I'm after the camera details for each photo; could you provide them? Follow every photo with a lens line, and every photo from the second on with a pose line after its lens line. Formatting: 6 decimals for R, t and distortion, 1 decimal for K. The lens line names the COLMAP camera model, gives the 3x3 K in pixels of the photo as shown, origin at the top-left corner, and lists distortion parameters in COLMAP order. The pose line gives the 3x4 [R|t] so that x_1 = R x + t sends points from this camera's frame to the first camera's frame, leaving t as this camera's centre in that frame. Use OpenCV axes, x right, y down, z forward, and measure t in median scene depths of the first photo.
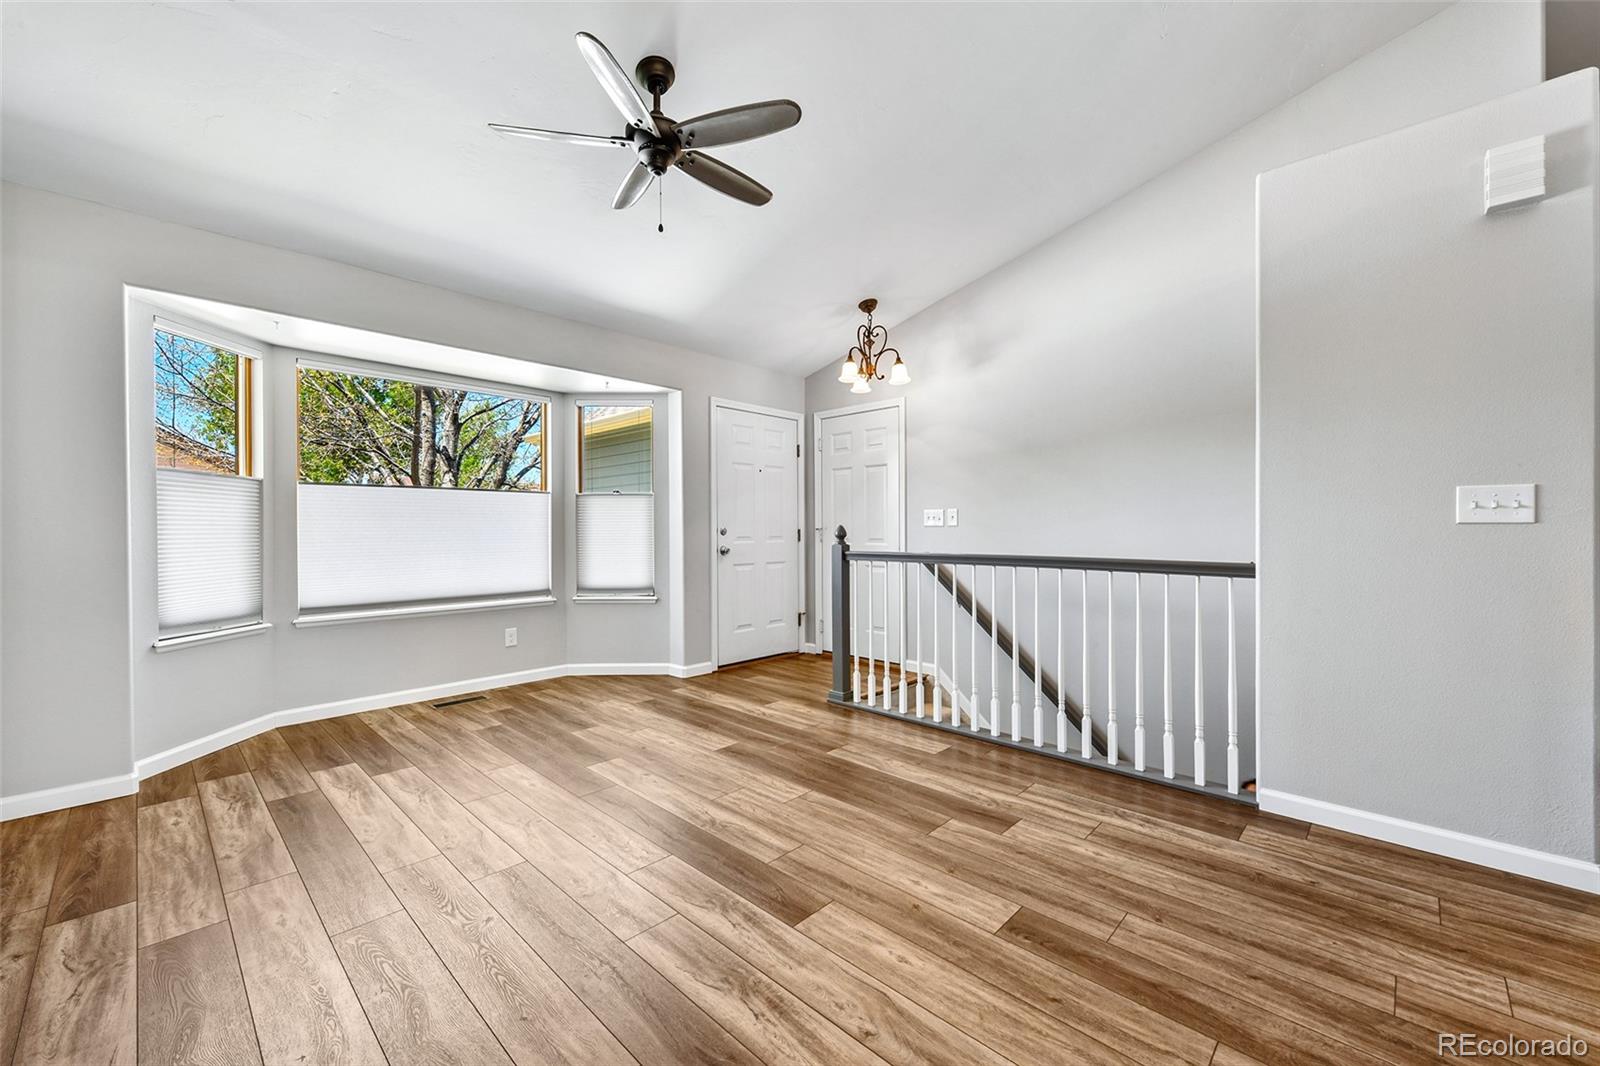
lens RADIAL K [[640.8, 0, 813.1], [0, 640.8, 536.9], [0, 0, 1]] dist [-0.009400, -0.001474]
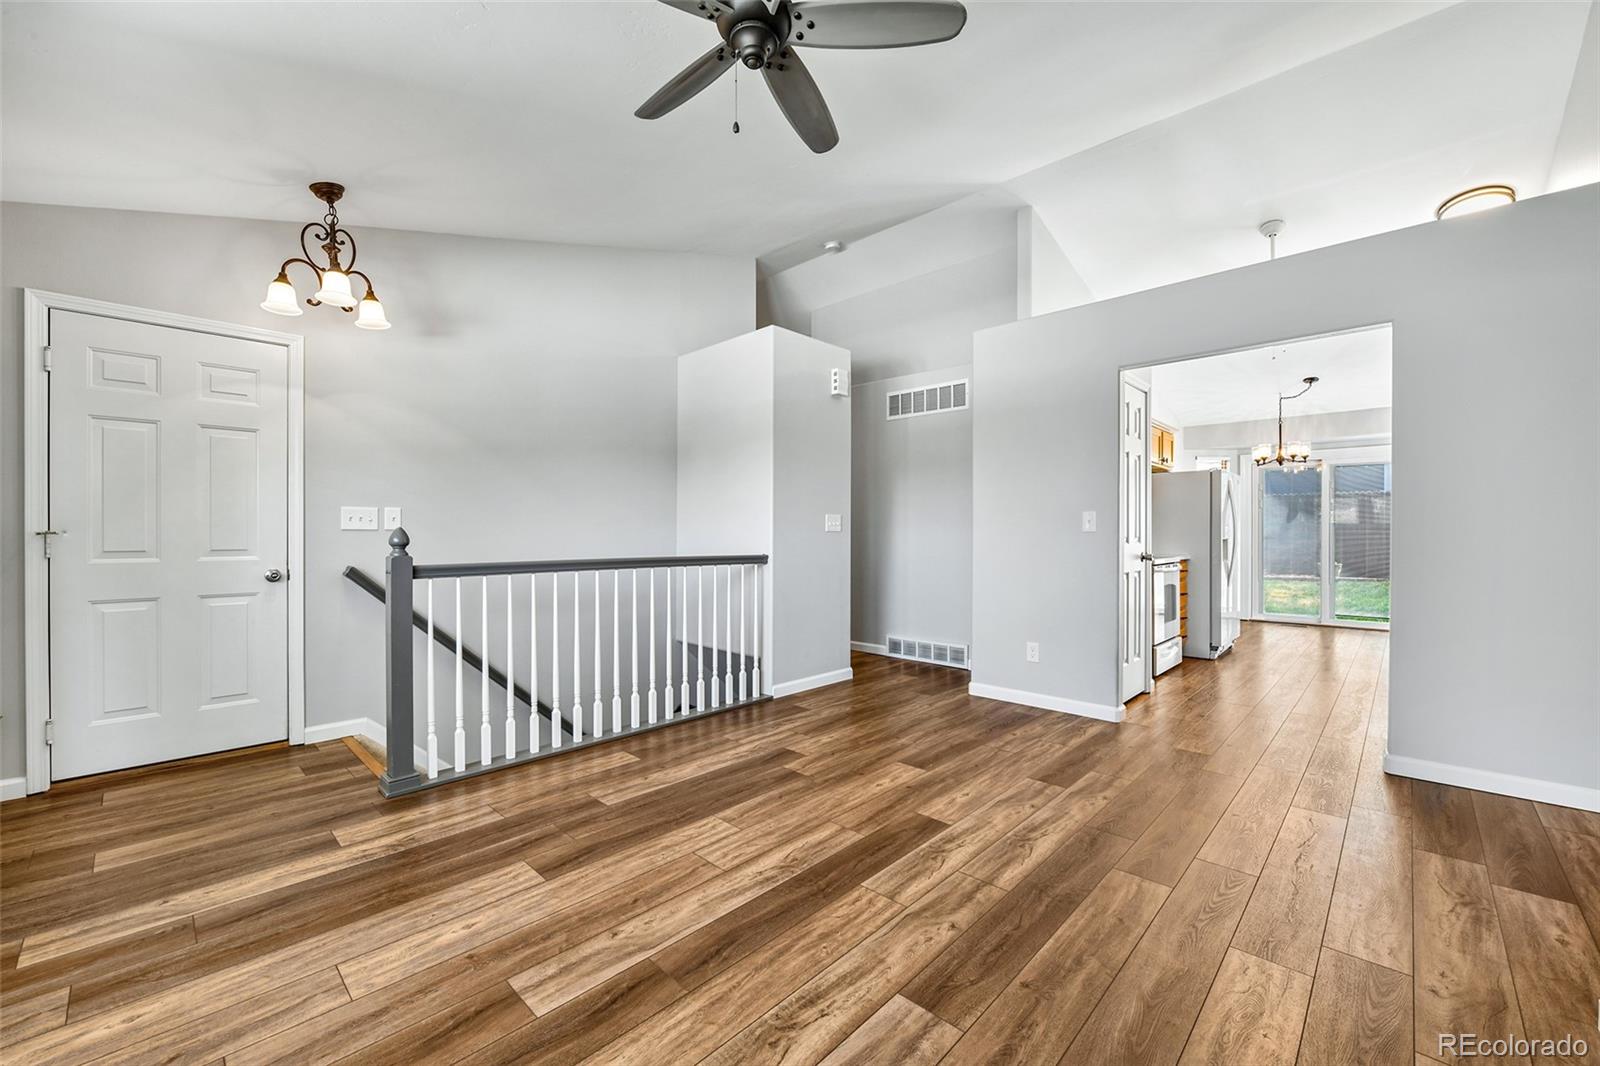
lens RADIAL K [[640.8, 0, 779.0], [0, 640.8, 538.5], [0, 0, 1]] dist [-0.009400, -0.001474]
pose [[0.007786, -0.006473, 0.999949, -0.934262], [0.008793, 0.999941, 0.006404, -0.011215], [-0.999931, 0.008743, 0.007842, 0.899608]]
